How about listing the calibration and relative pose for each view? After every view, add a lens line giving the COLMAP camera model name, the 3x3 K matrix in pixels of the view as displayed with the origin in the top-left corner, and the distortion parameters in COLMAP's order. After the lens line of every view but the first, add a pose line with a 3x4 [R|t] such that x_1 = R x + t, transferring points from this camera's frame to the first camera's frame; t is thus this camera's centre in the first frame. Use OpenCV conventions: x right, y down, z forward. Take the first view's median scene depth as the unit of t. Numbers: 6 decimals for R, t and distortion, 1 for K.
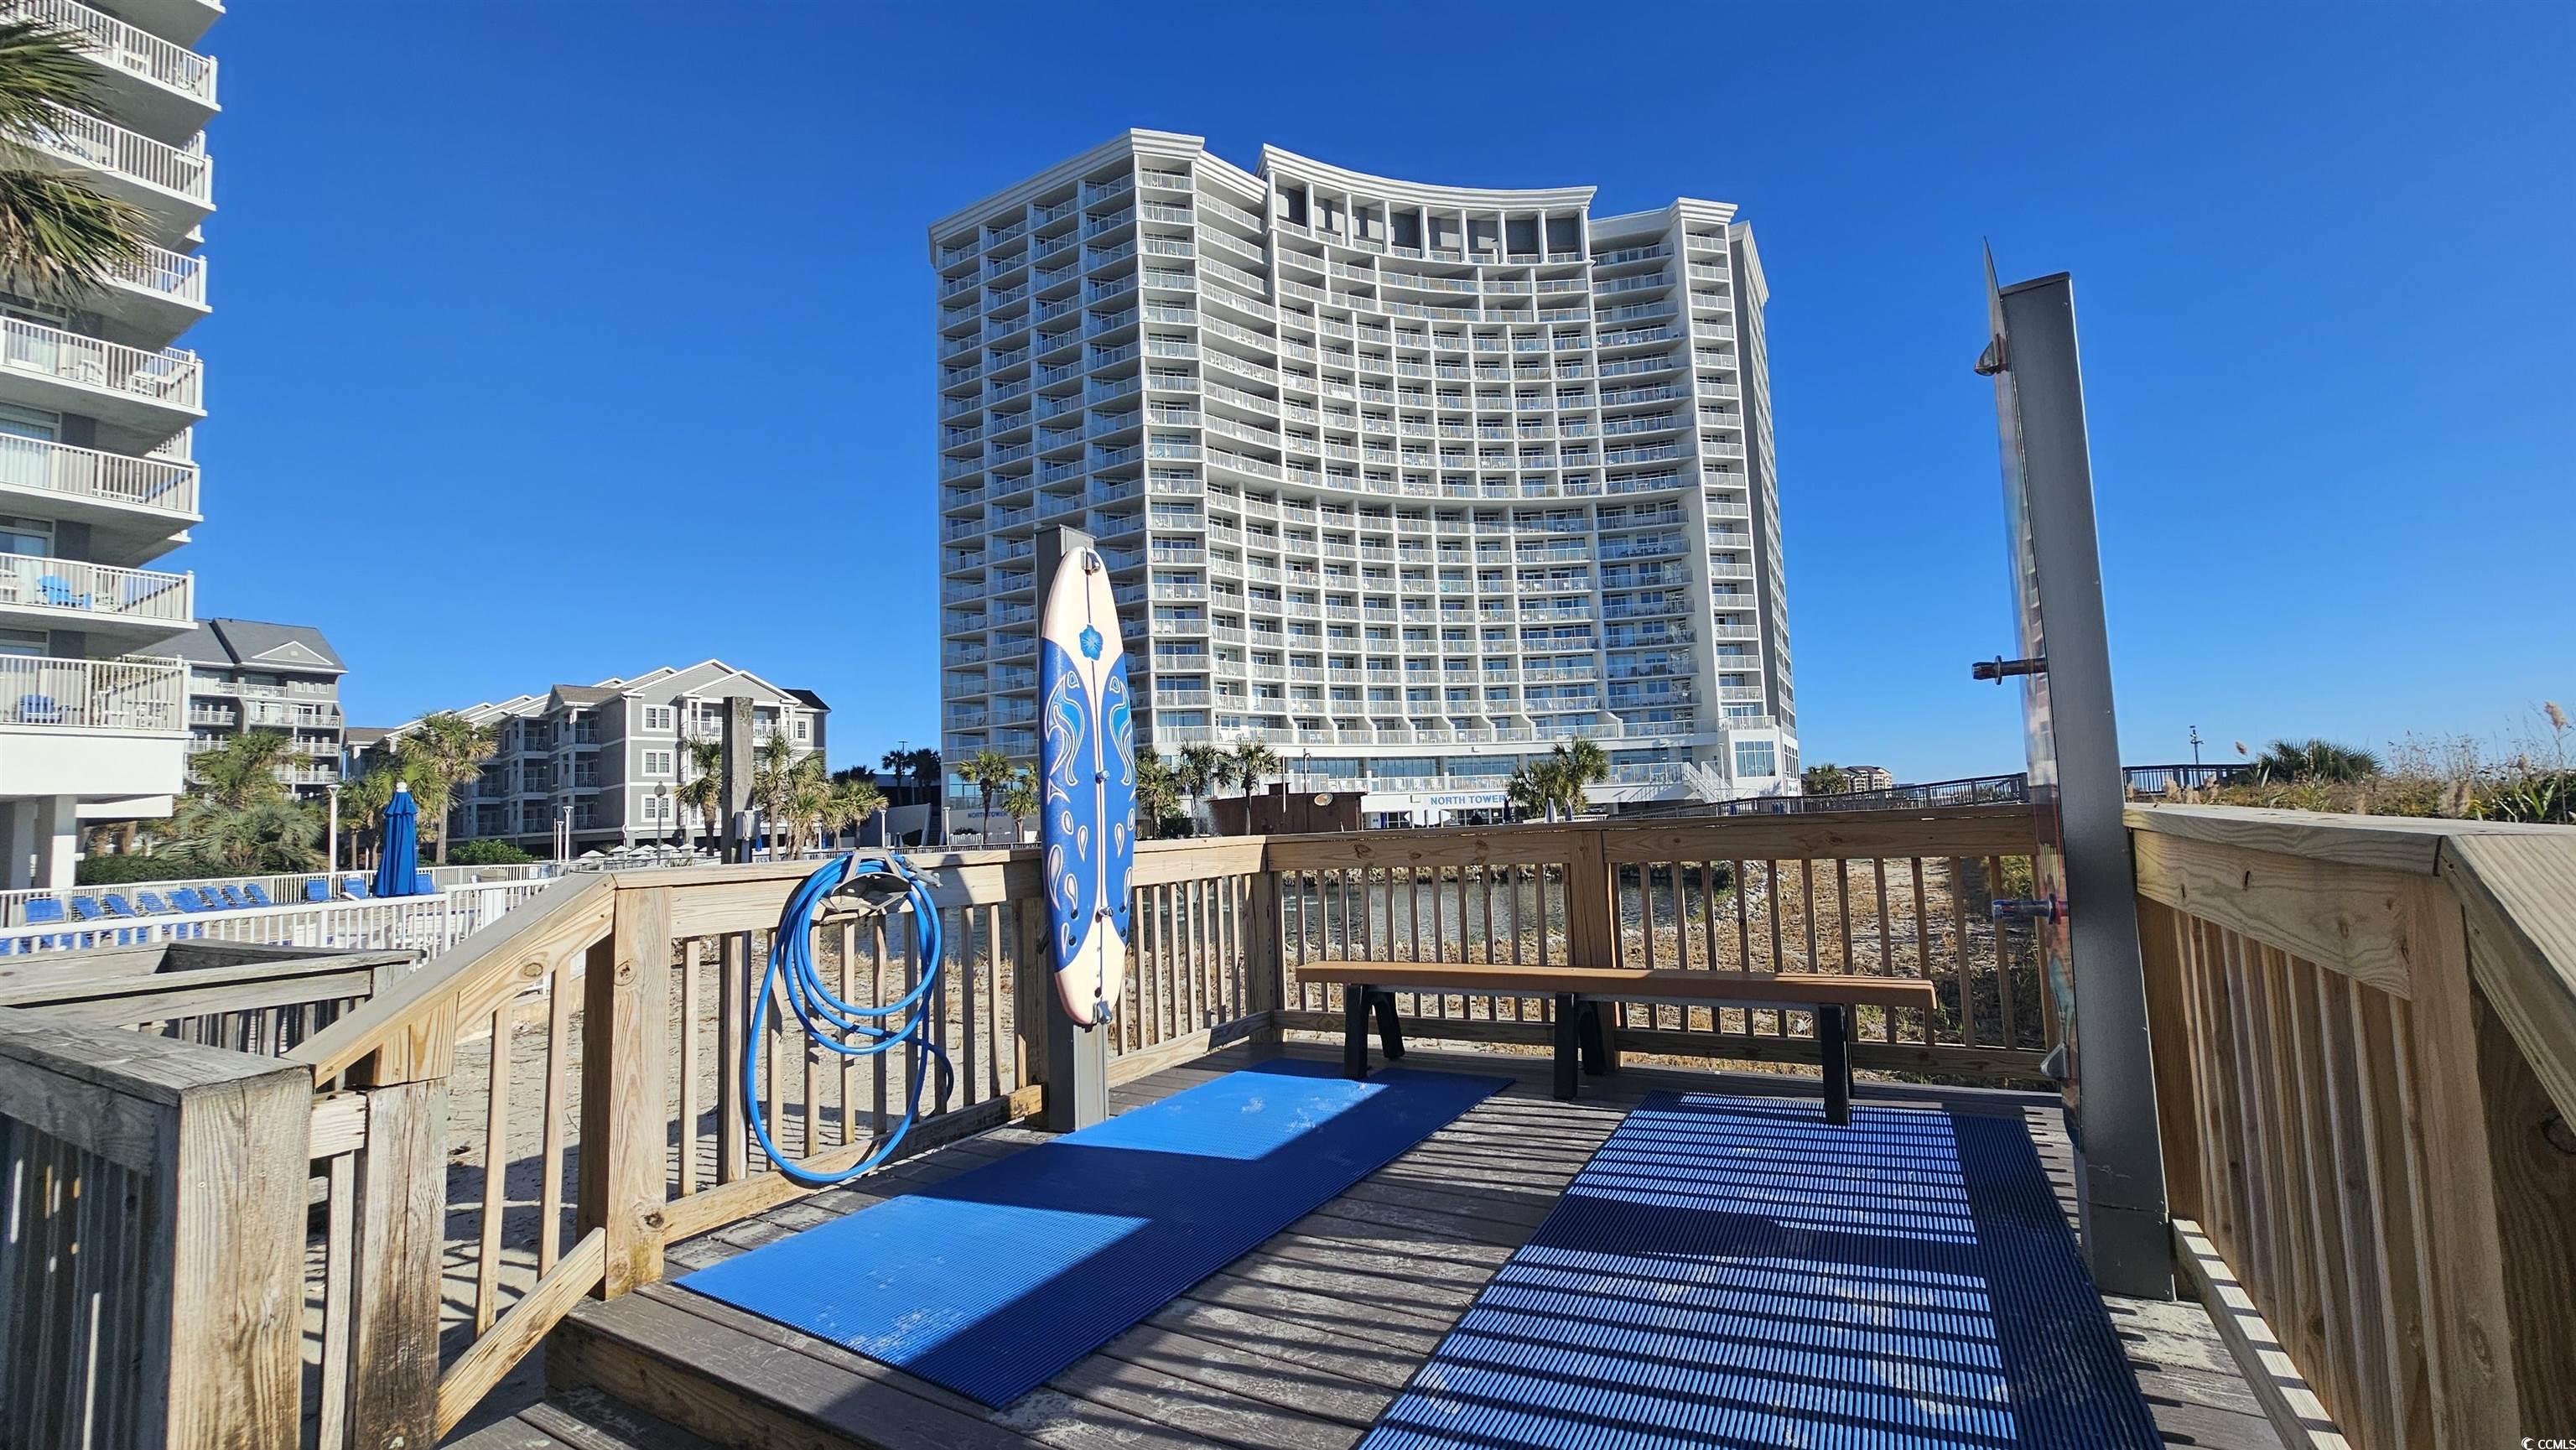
lens RADIAL K [[1048.3, 0, 1284.9], [0, 1048.3, 742.5], [0, 0, 1]] dist [0.002758, -0.001293]
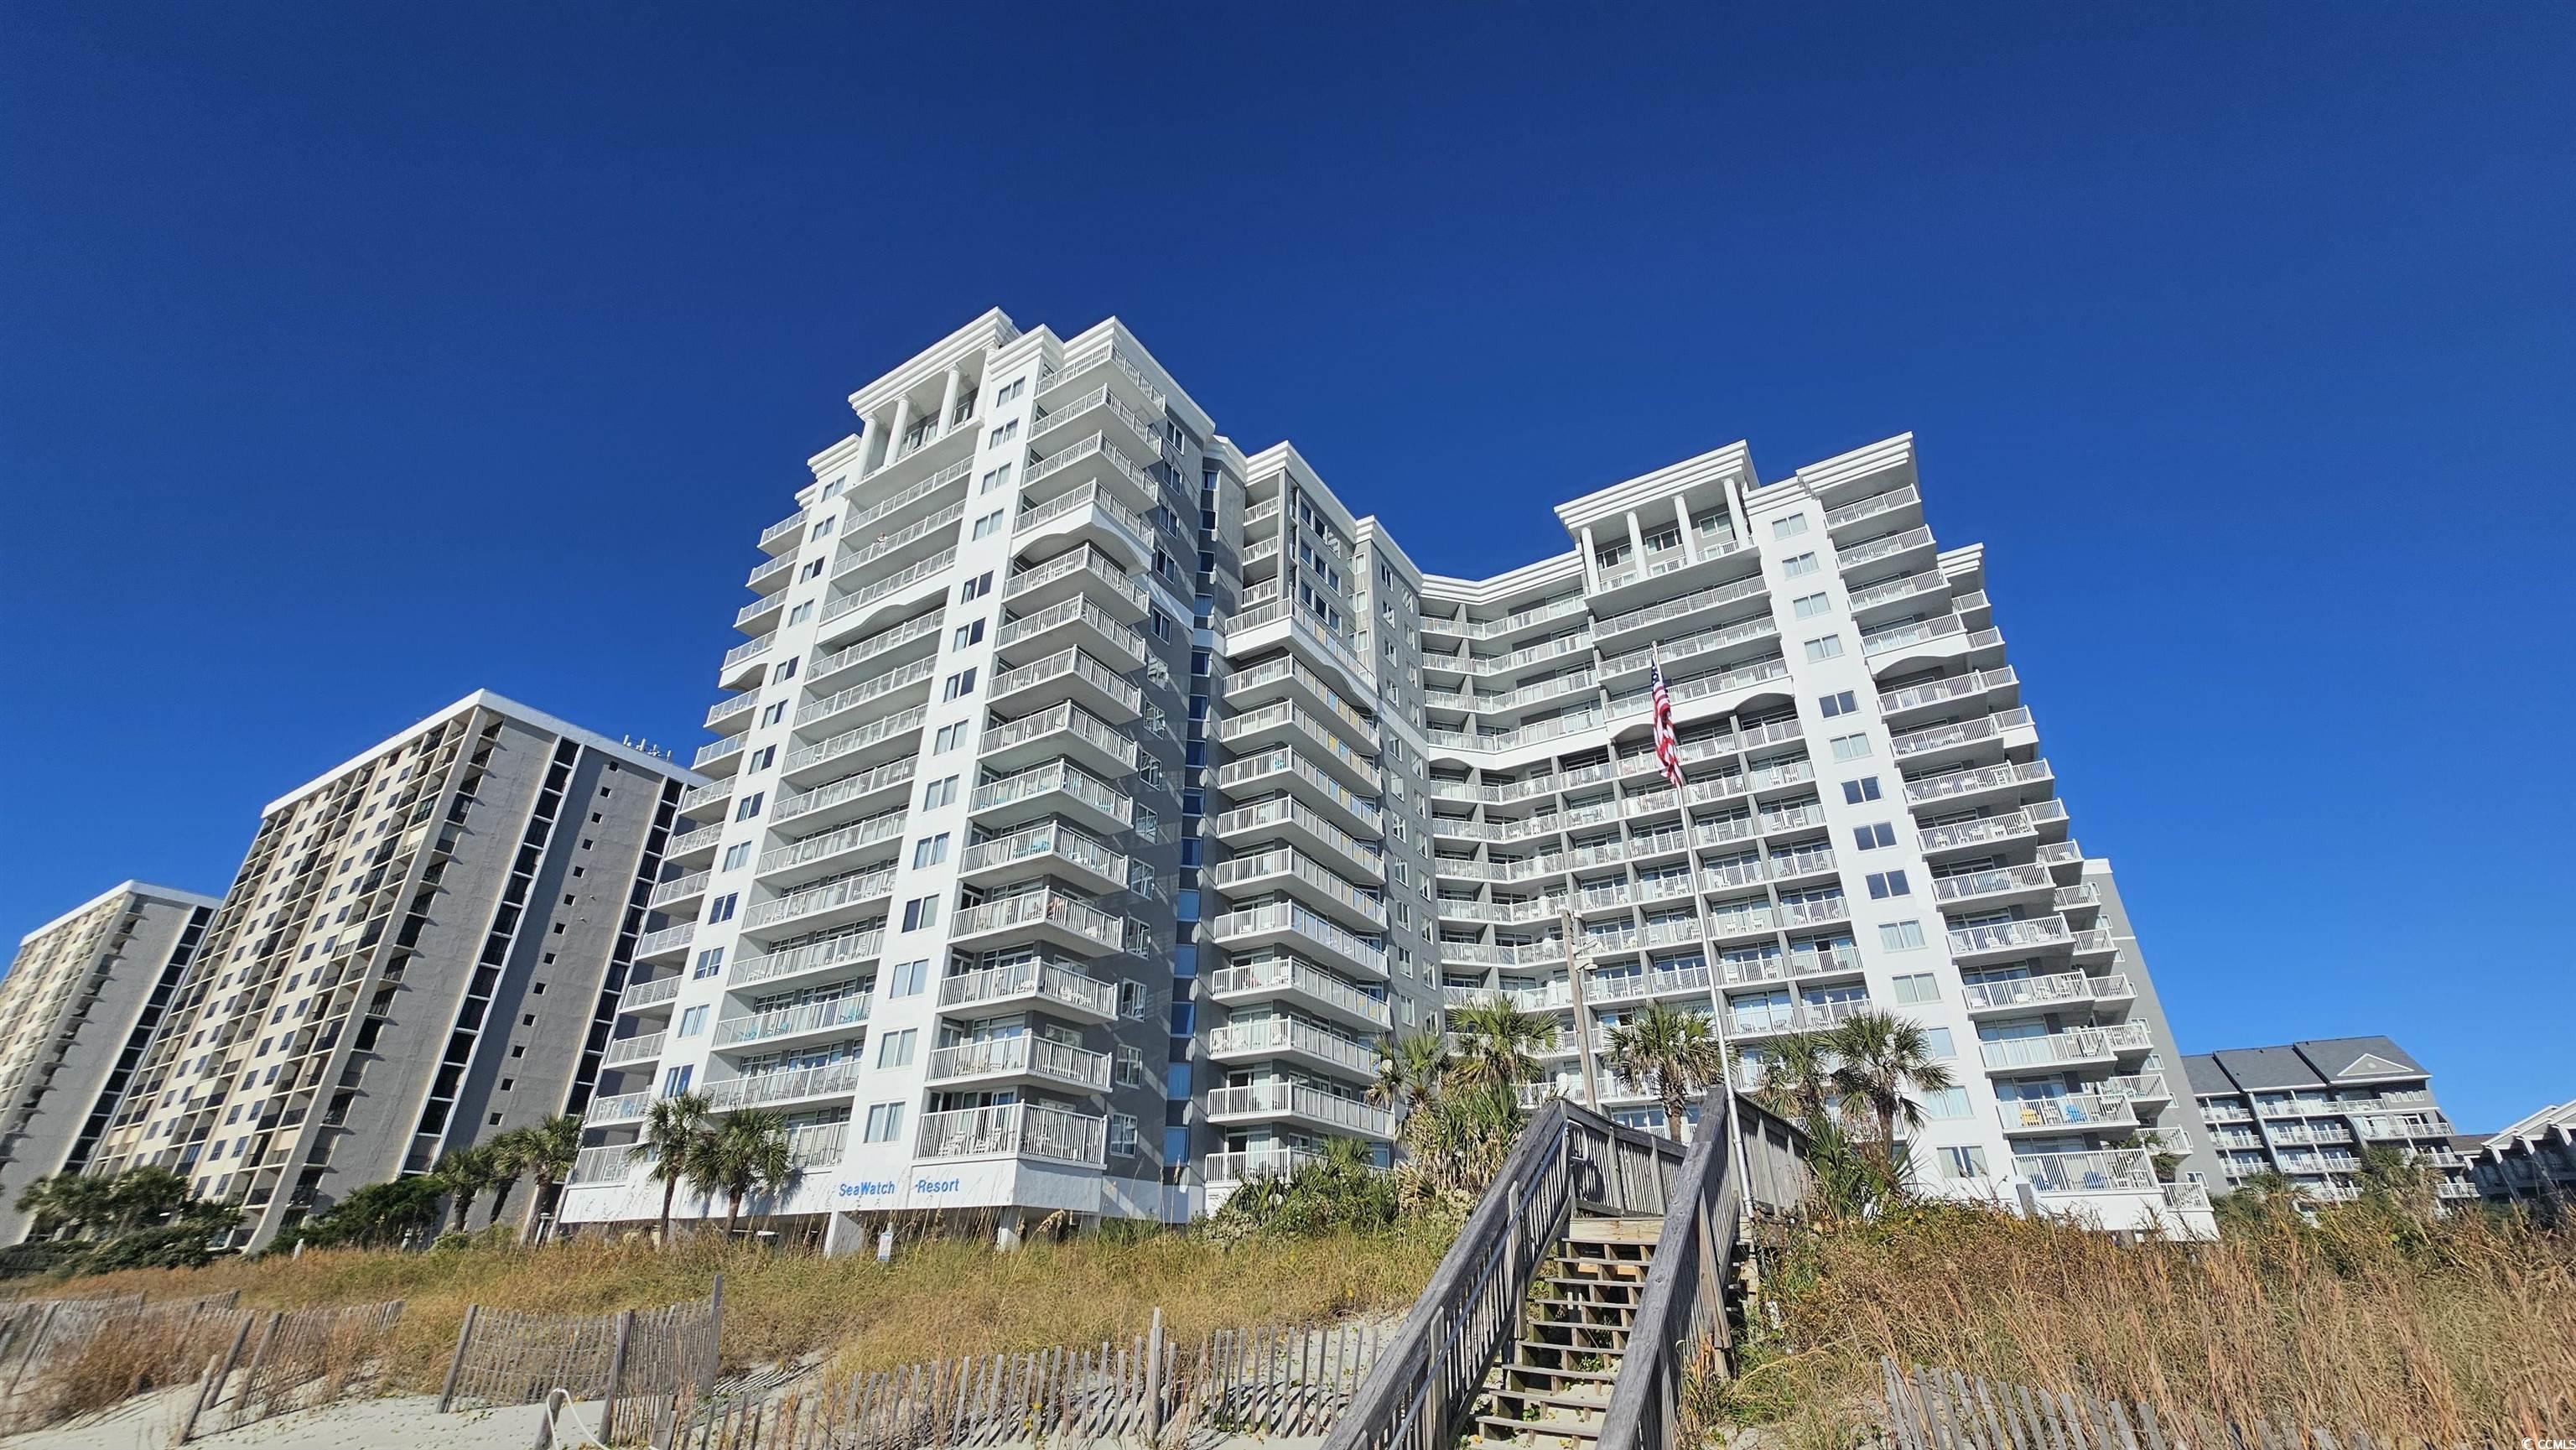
lens RADIAL K [[1048.3, 0, 1284.5], [0, 1048.3, 741.6], [0, 0, 1]] dist [0.002758, -0.001293]
pose [[-0.031408, -0.423833, -0.905196, 0.245349], [0.076550, 0.901962, -0.424975, -0.014755], [0.996571, -0.082641, 0.004116, -0.104779]]
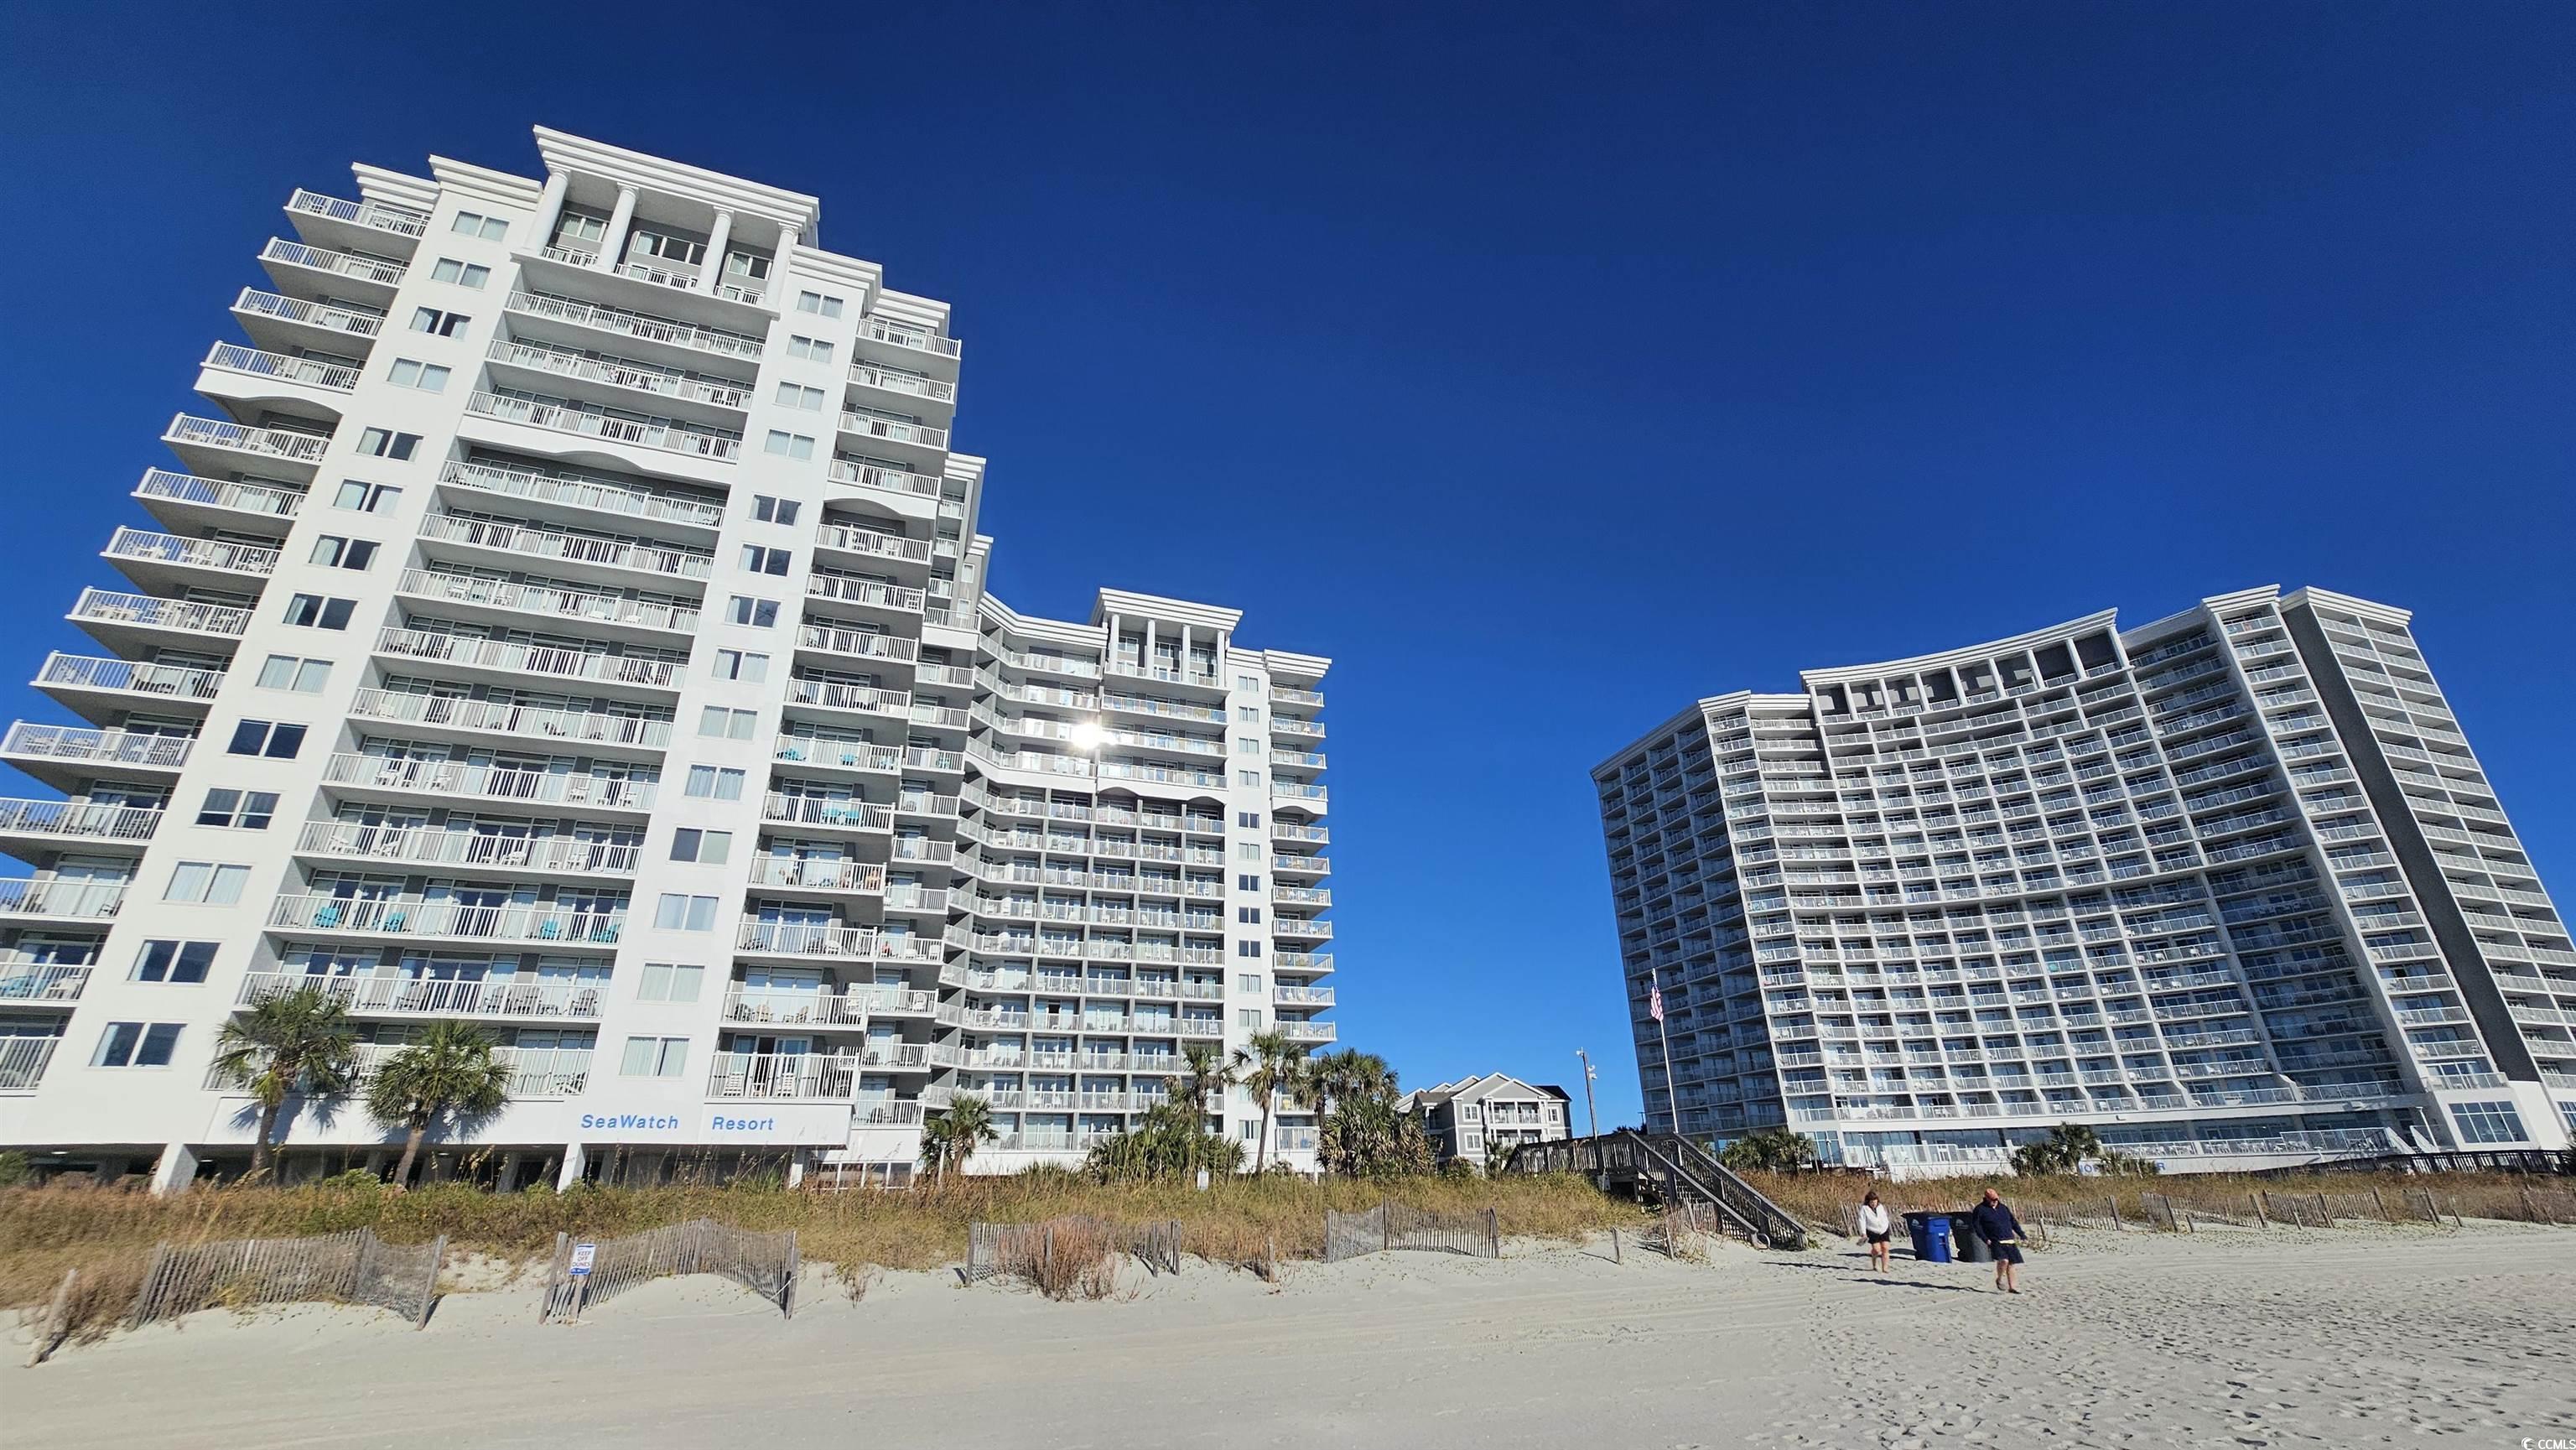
lens RADIAL K [[1048.3, 0, 1281.6], [0, 1048.3, 741.3], [0, 0, 1]] dist [0.002758, -0.001293]
pose [[0.758708, -0.241901, -0.604852, 0.272308], [0.039969, 0.944035, -0.327416, -0.040535], [0.650204, 0.224238, 0.725915, -0.450472]]
